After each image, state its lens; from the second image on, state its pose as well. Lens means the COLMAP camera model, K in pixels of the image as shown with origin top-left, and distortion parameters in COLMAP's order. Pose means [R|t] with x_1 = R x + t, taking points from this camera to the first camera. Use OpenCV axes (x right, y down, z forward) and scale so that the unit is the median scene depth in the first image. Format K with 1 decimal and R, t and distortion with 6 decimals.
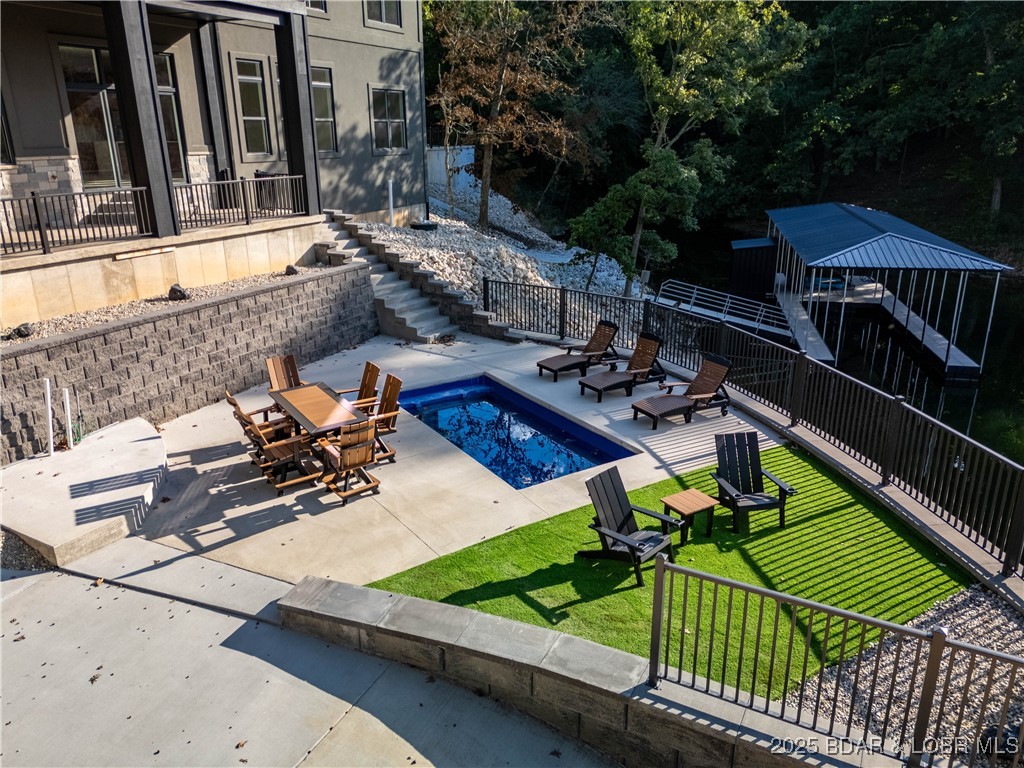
lens RADIAL K [[768.1, 0, 512.0], [0, 768.1, 372.1], [0, 0, 1]] dist [0.074823, -0.082052]
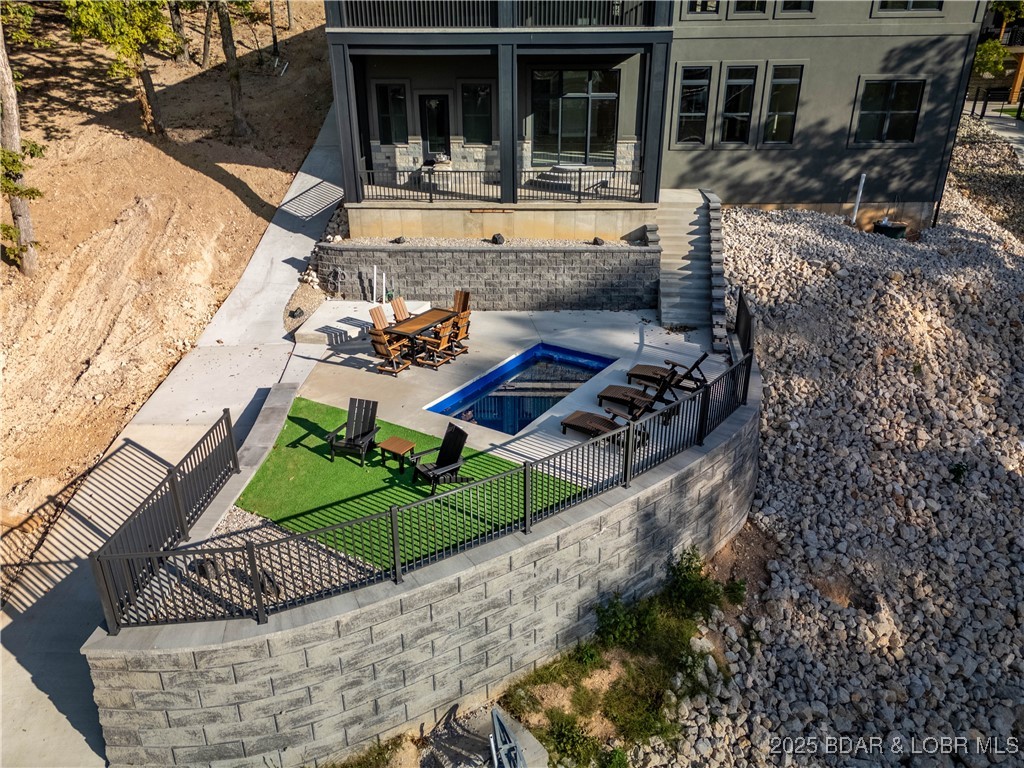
lens RADIAL K [[757.3, 0, 512.0], [0, 757.3, 384.0], [0, 0, 1]] dist [0.078451, -0.070528]
pose [[0.414240, 0.378004, -0.827960, 0.911306], [-0.276878, 0.918901, 0.280997, -0.254812], [0.867031, 0.112844, 0.485307, 0.279785]]
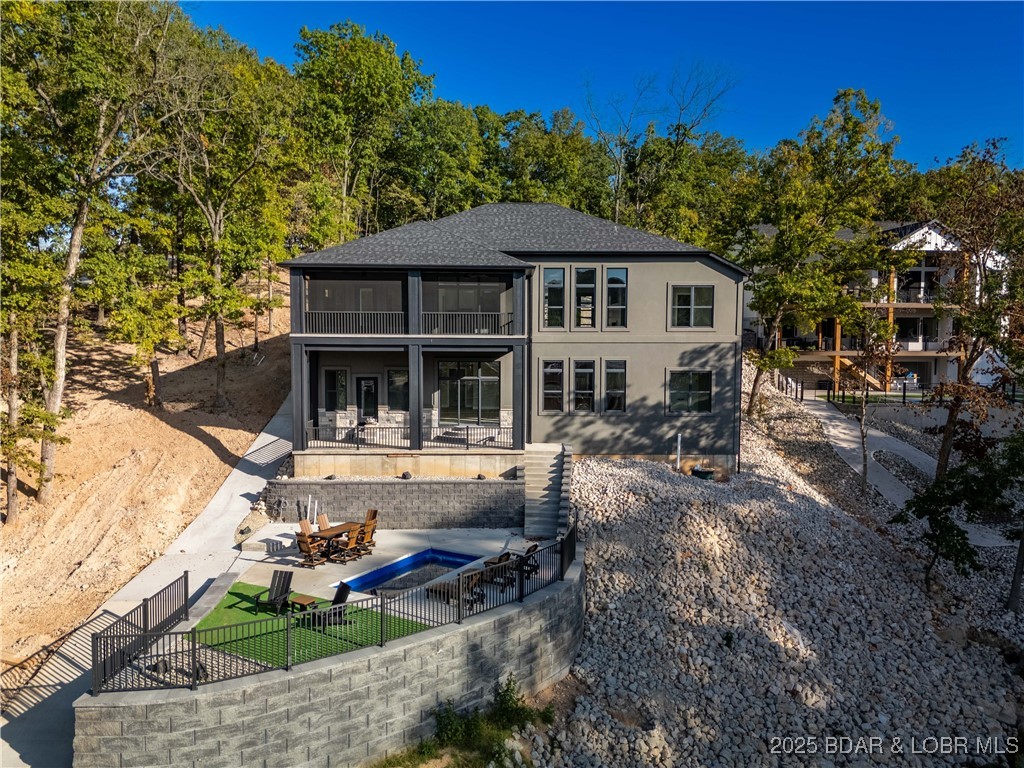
lens RADIAL K [[757.3, 0, 512.0], [0, 757.3, 384.0], [0, 0, 1]] dist [0.078451, -0.070528]
pose [[0.451588, 0.060858, -0.890149, 1.424515], [-0.279528, 0.957095, -0.076375, -0.246253], [0.847309, 0.283312, 0.449224, 0.221287]]
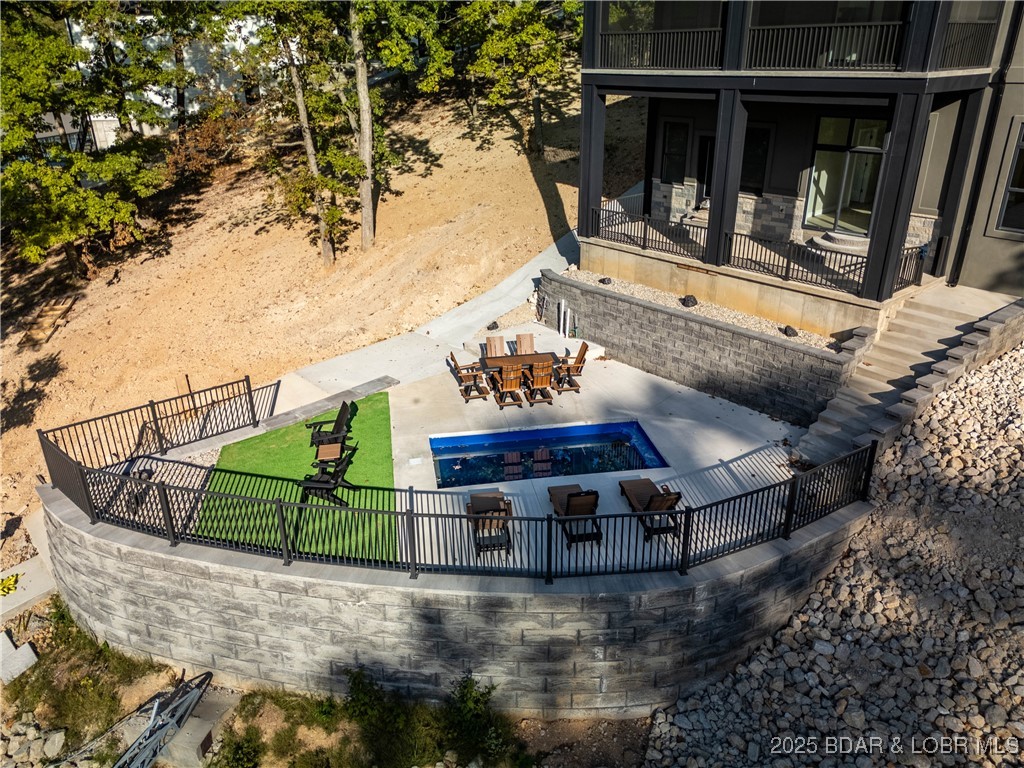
lens RADIAL K [[757.3, 0, 512.0], [0, 757.3, 384.0], [0, 0, 1]] dist [0.078451, -0.070528]
pose [[-0.390202, 0.378434, -0.839363, 0.858204], [-0.272149, 0.823490, 0.497794, -0.540900], [0.879589, 0.422672, -0.218337, 1.002085]]
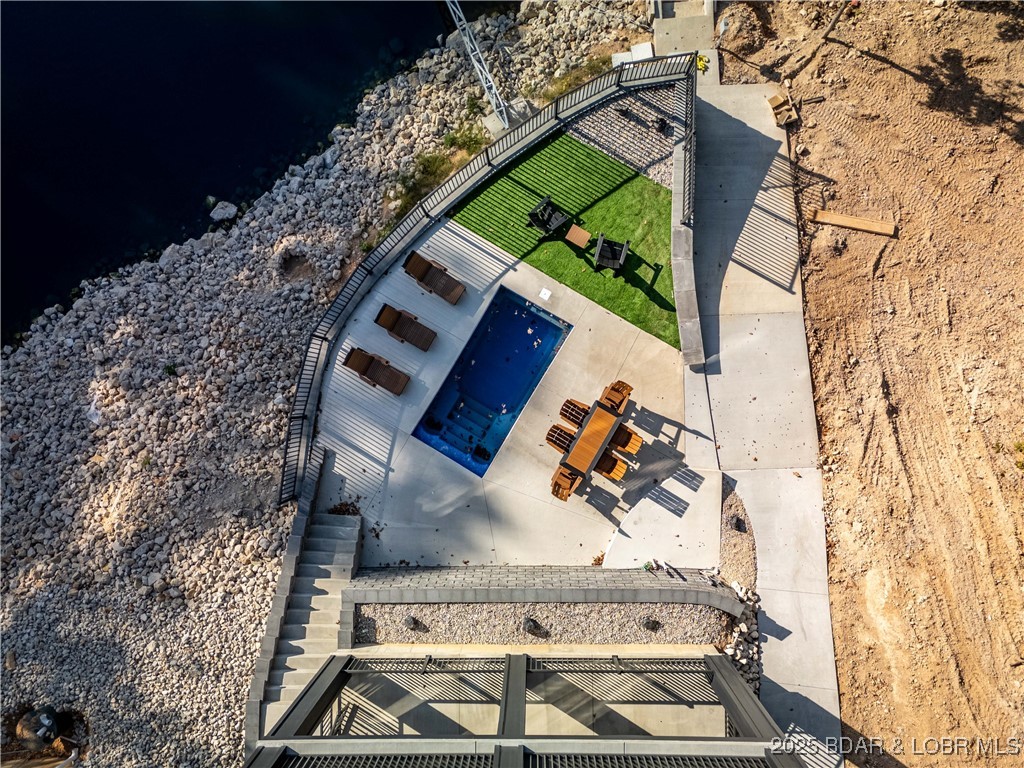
lens RADIAL K [[757.3, 0, 512.0], [0, 757.3, 384.0], [0, 0, 1]] dist [0.078451, -0.070528]
pose [[-0.452721, -0.890848, 0.037873, -0.090291], [0.307834, -0.116292, 0.944306, -1.205827], [-0.836829, 0.439166, 0.326881, 0.384027]]
